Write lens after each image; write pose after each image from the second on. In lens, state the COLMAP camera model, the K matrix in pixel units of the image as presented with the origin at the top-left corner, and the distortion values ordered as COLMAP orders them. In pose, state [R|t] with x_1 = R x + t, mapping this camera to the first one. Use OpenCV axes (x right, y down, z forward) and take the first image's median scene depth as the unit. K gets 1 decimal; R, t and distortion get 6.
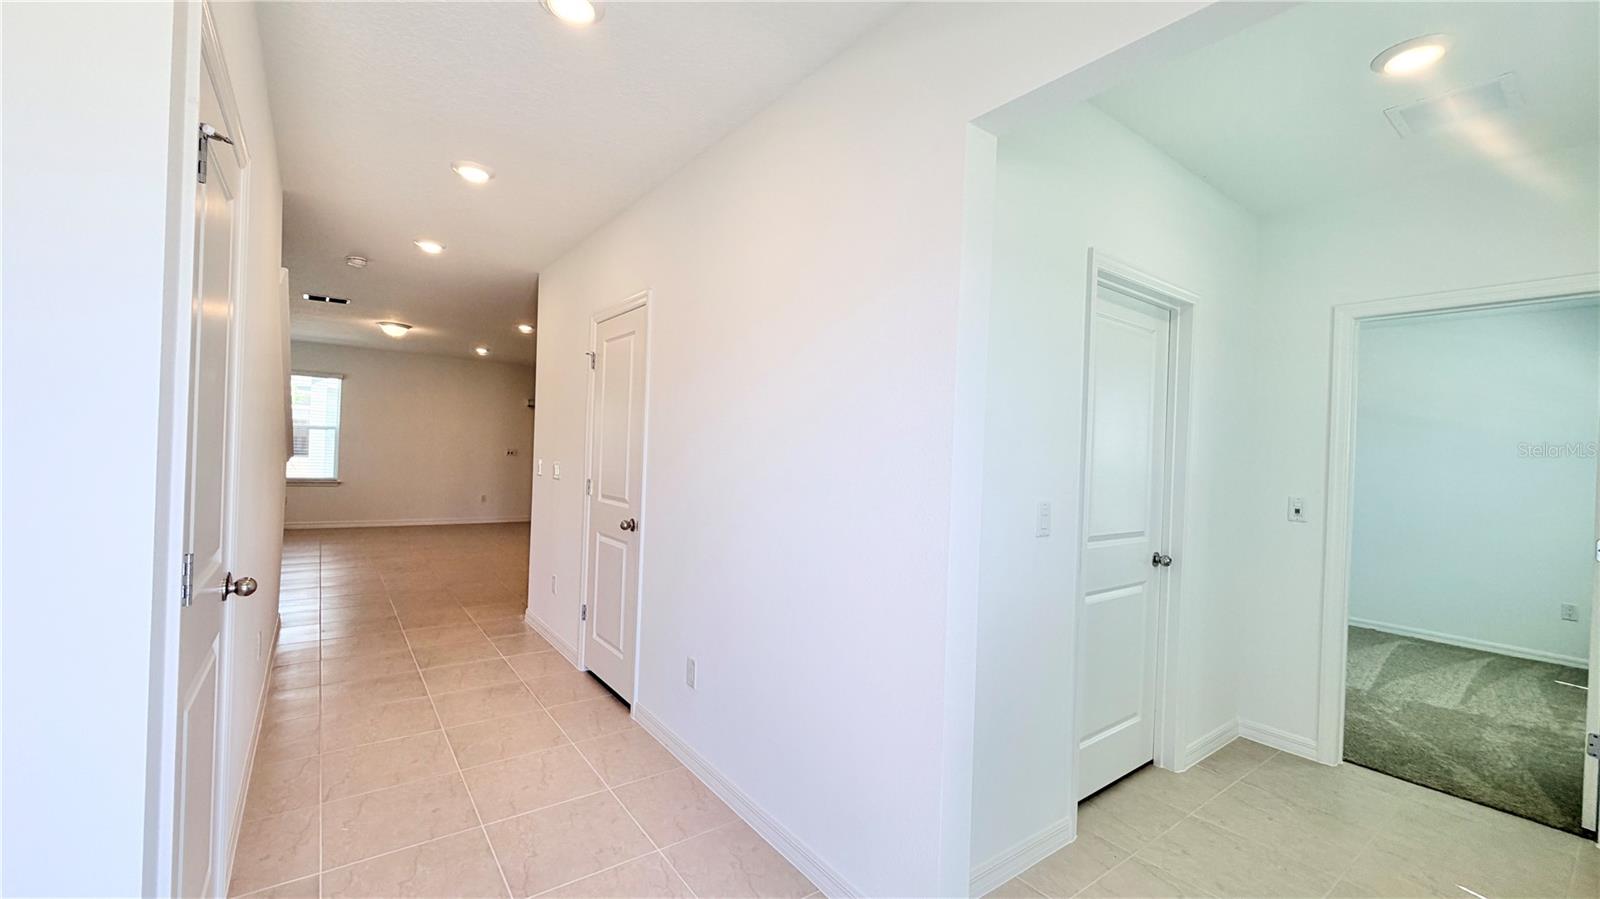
lens RADIAL K [[637.9, 0, 800.0], [0, 637.9, 449.5], [0, 0, 1]] dist [-0.000718, 0.000165]
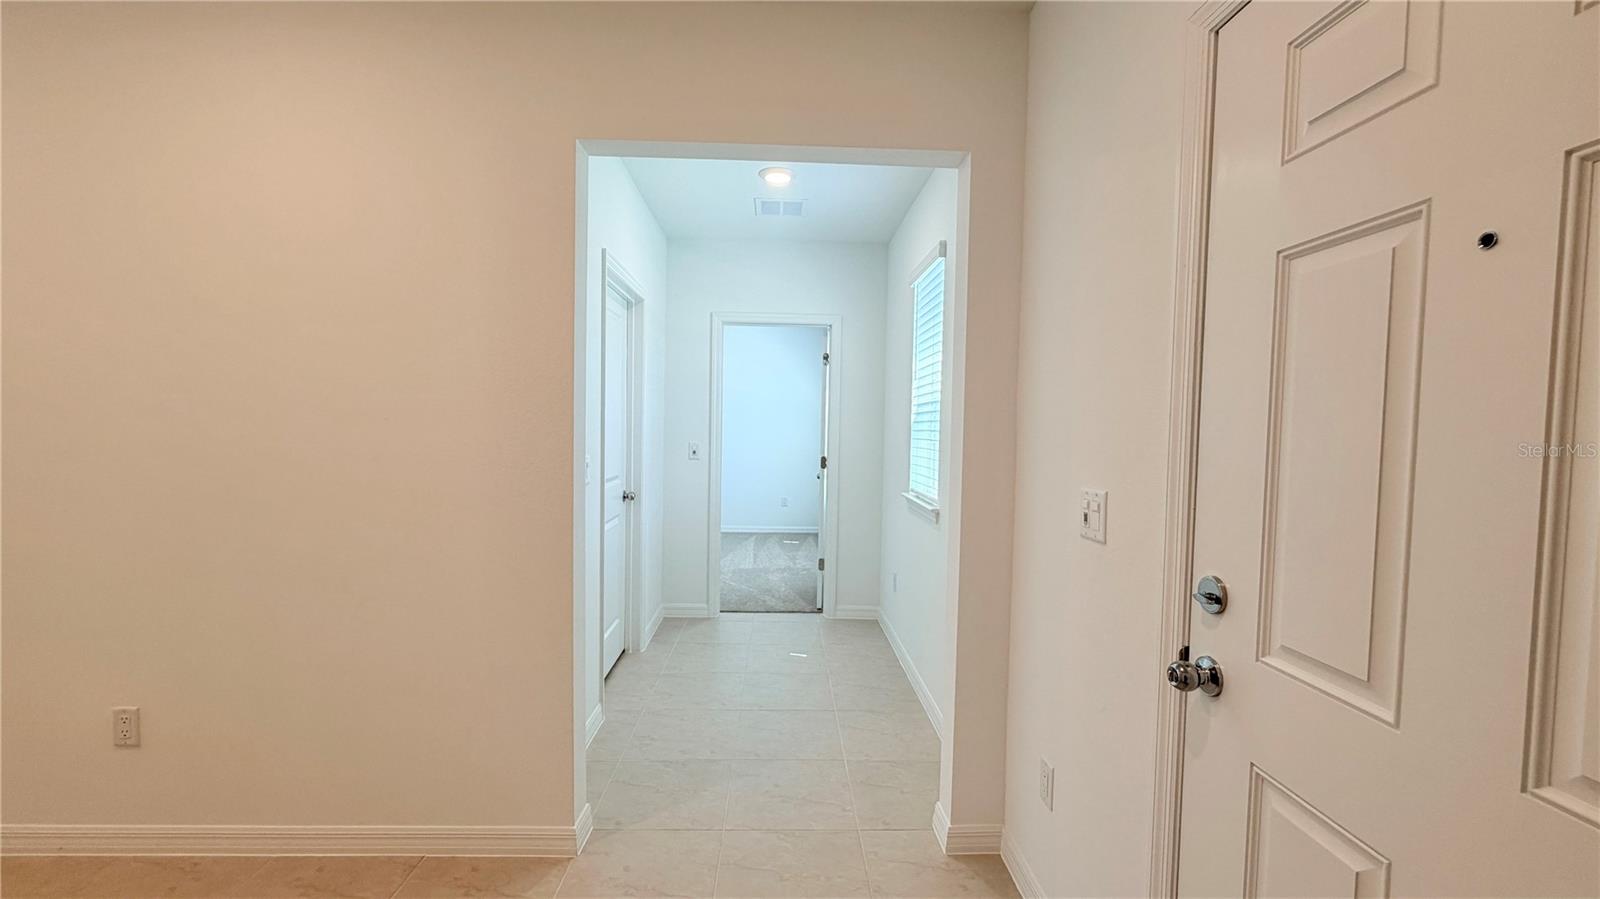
lens RADIAL K [[637.9, 0, 800.0], [0, 637.9, 449.5], [0, 0, 1]] dist [-0.000718, 0.000165]
pose [[0.575867, -0.058521, 0.815446, -0.230350], [-0.001615, 0.997351, 0.072716, -0.013086], [-0.817542, -0.043191, 0.574247, -0.022033]]
